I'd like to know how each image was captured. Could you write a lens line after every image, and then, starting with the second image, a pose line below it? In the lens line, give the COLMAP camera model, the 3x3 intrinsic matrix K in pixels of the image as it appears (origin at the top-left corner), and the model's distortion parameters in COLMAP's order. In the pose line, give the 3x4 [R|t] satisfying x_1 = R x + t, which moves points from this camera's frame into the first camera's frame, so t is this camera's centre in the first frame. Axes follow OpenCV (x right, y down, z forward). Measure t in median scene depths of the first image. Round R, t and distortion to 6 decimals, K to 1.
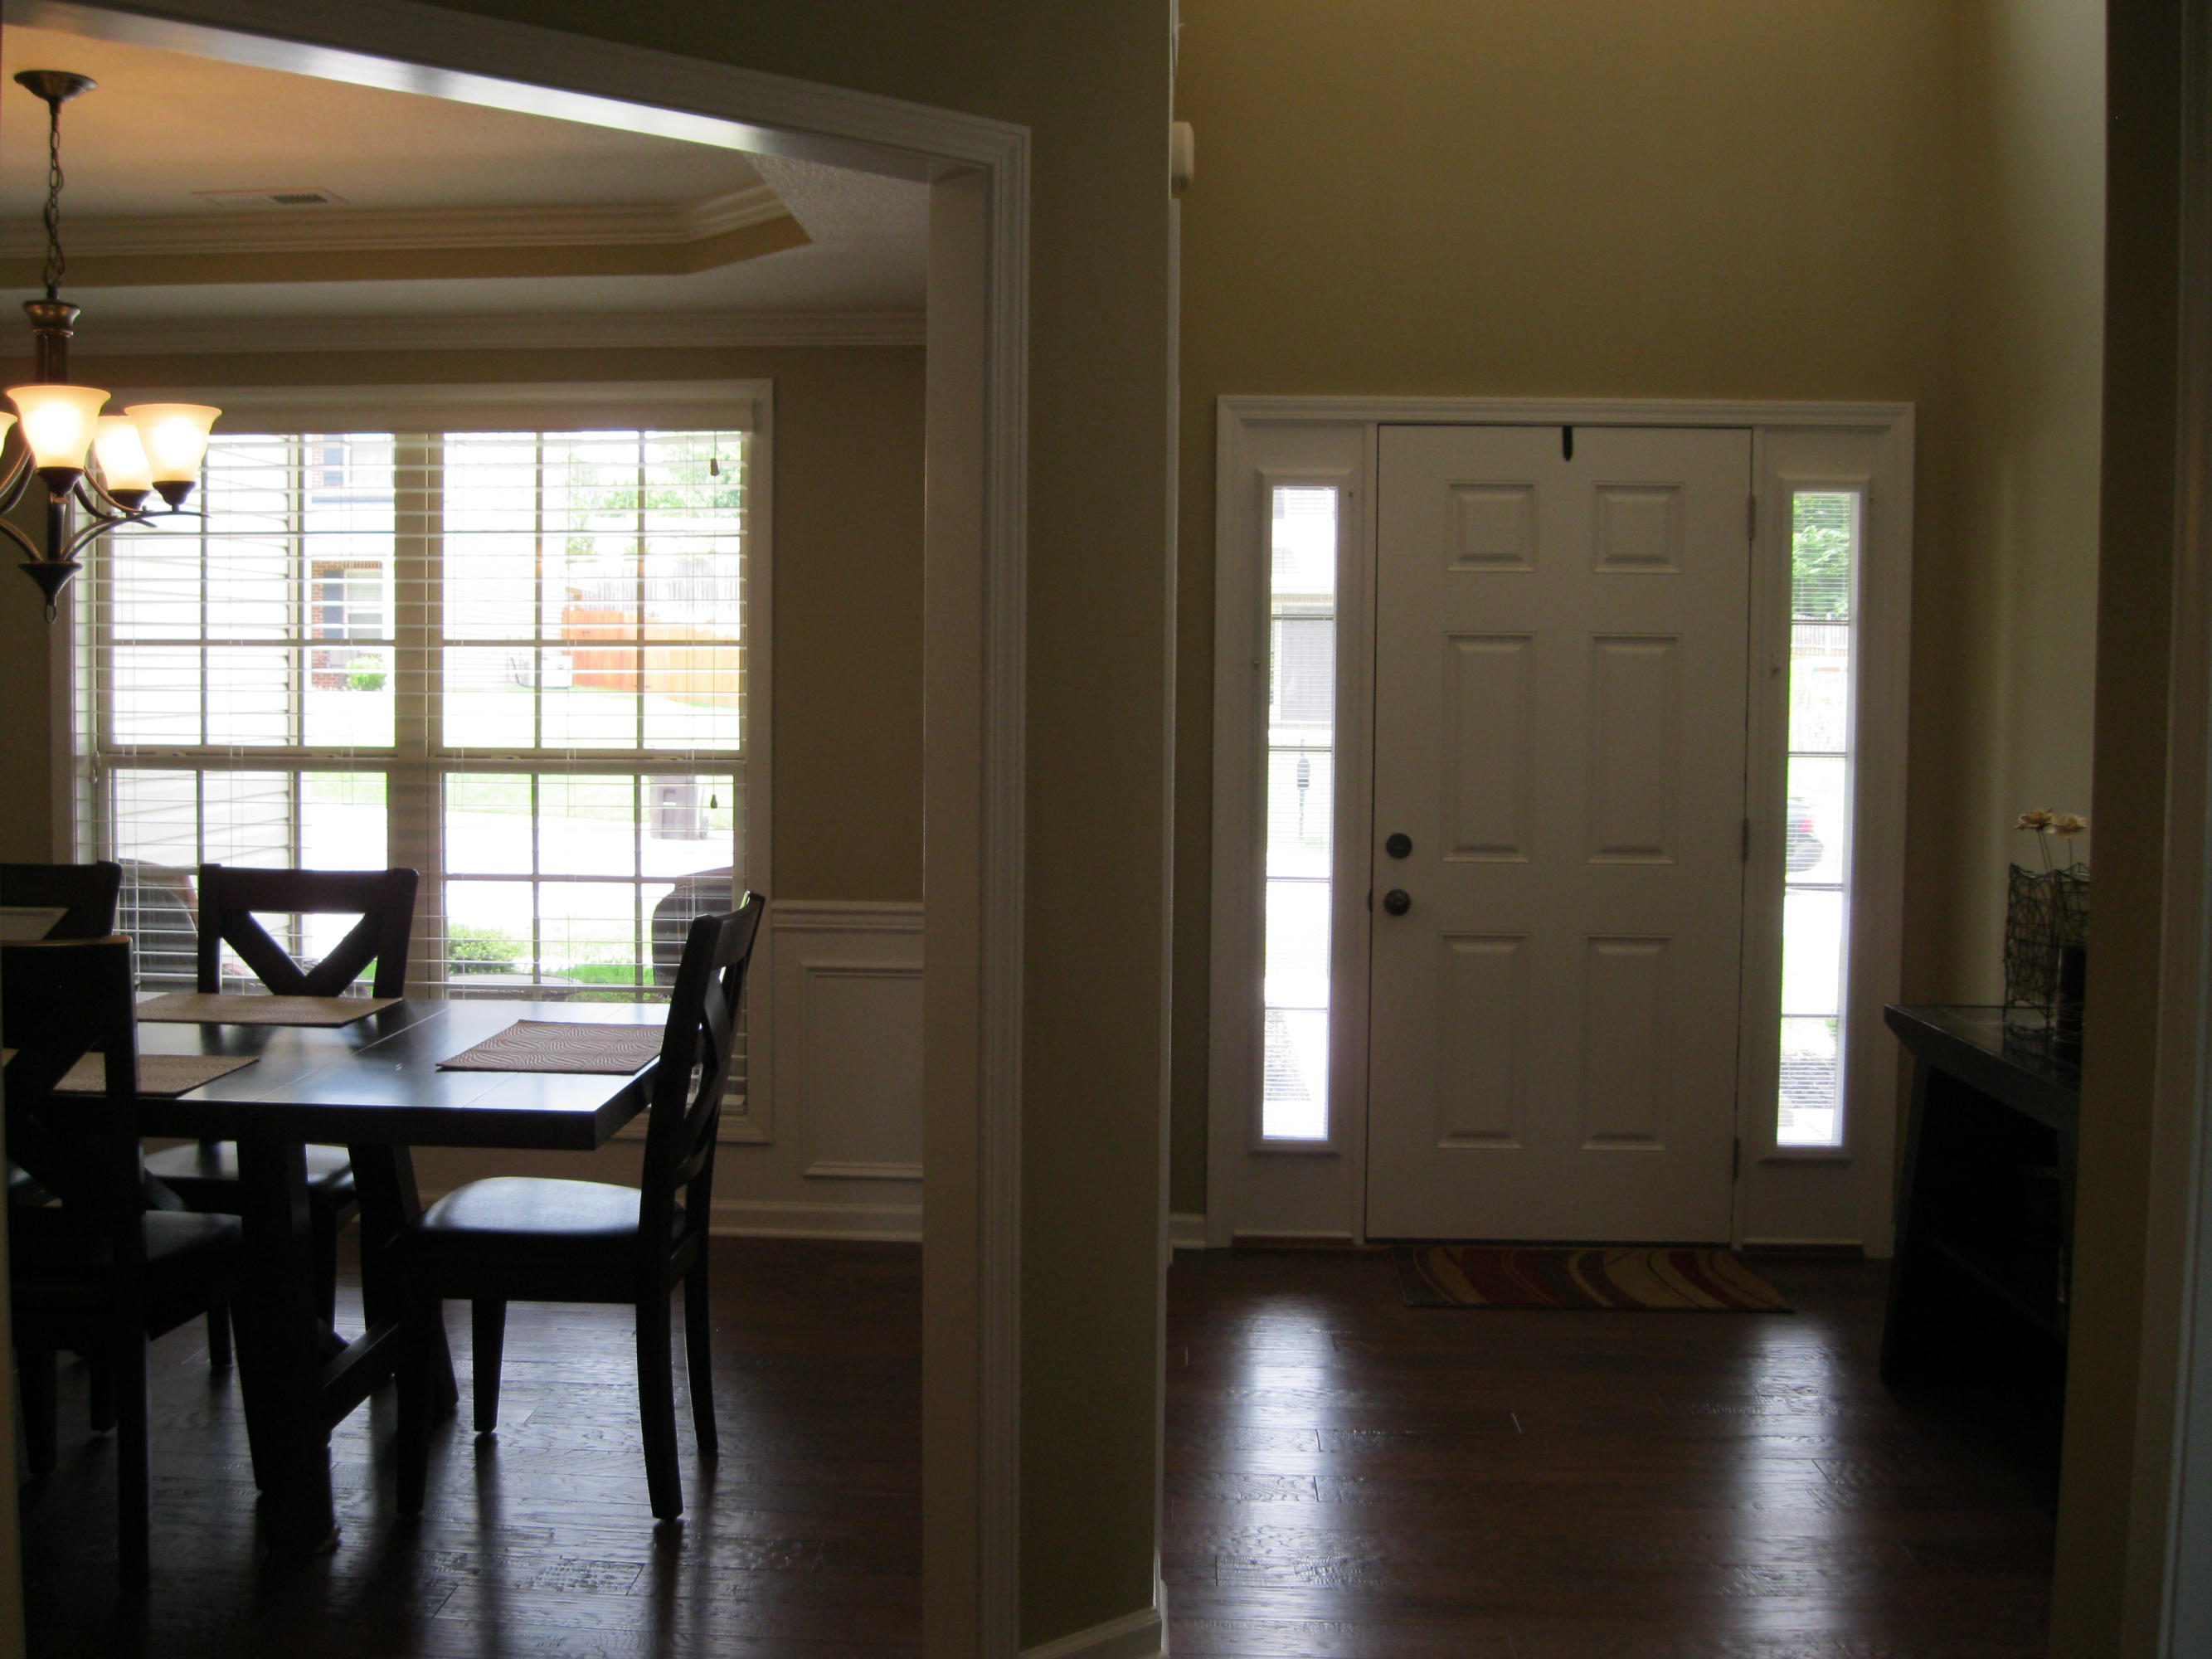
lens RADIAL K [[2294.1, 0, 1065.1], [0, 2294.1, 820.0], [0, 0, 1]] dist [-0.141572, 0.096821]
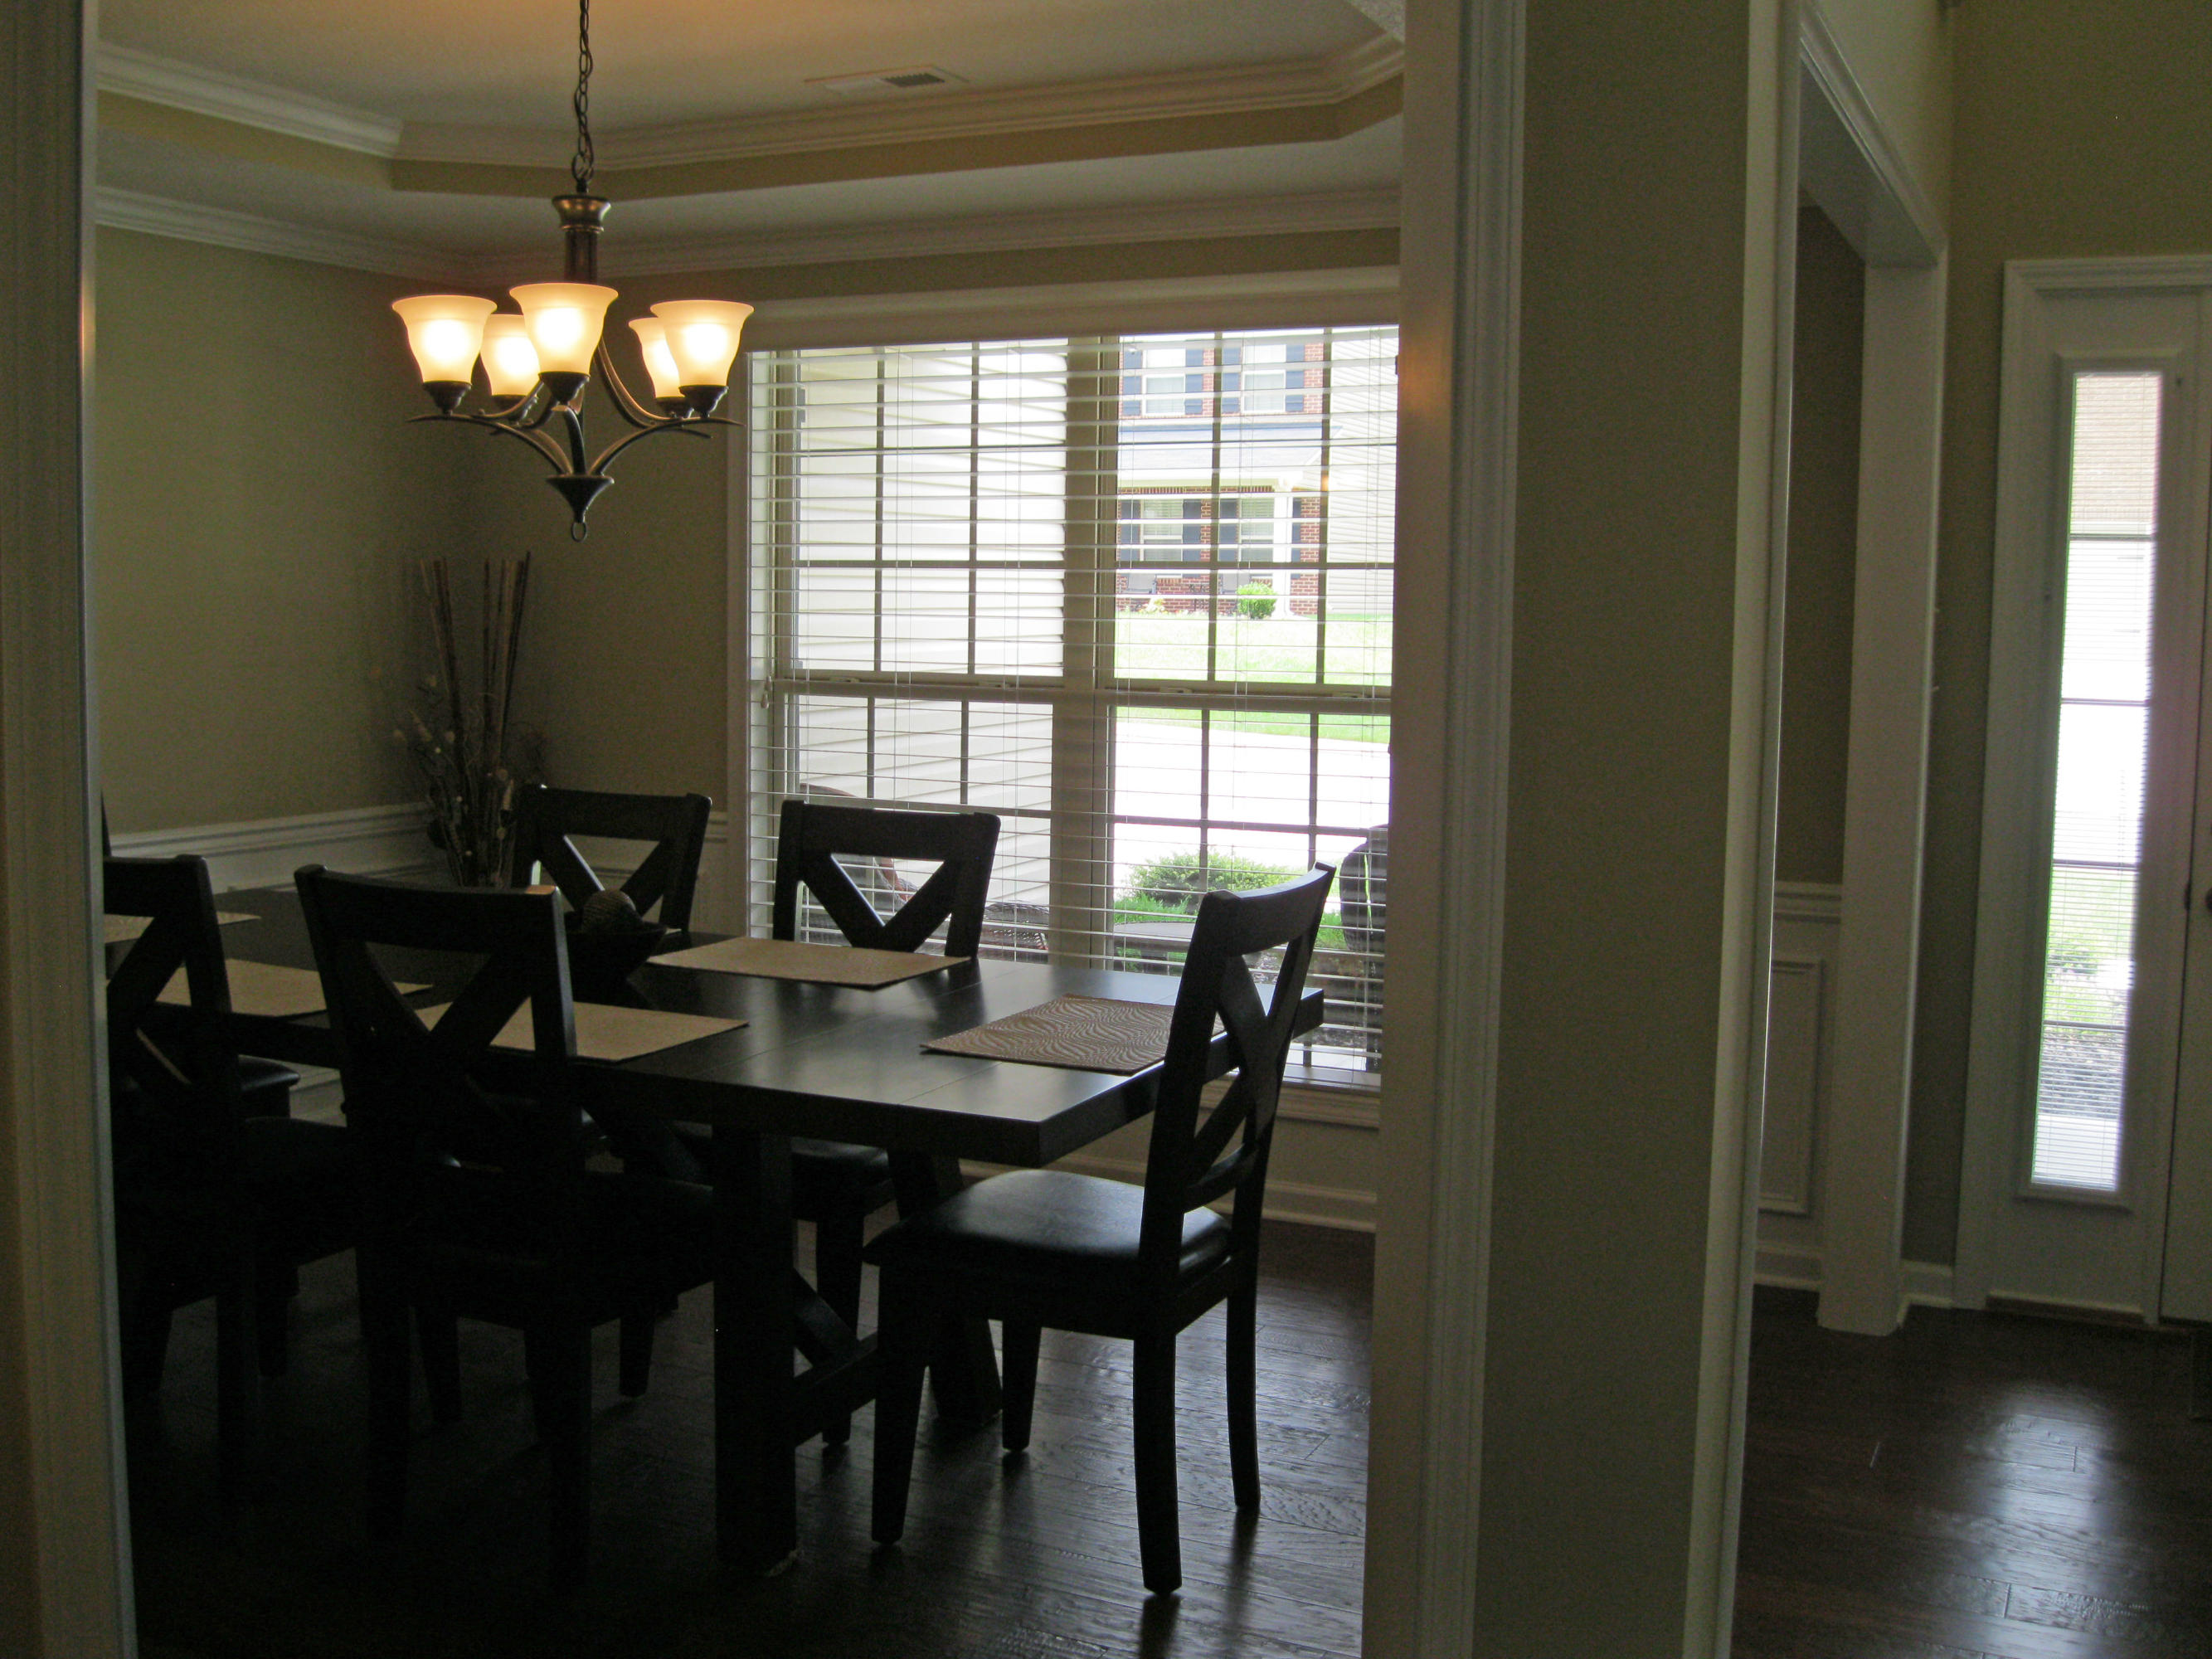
lens RADIAL K [[2294.1, 0, 1065.1], [0, 2294.1, 820.0], [0, 0, 1]] dist [-0.141572, 0.096821]
pose [[0.919413, 0.039639, -0.391291, 0.075862], [-0.027447, 0.998949, 0.036705, -0.008282], [0.392335, -0.023007, 0.919535, 0.138605]]
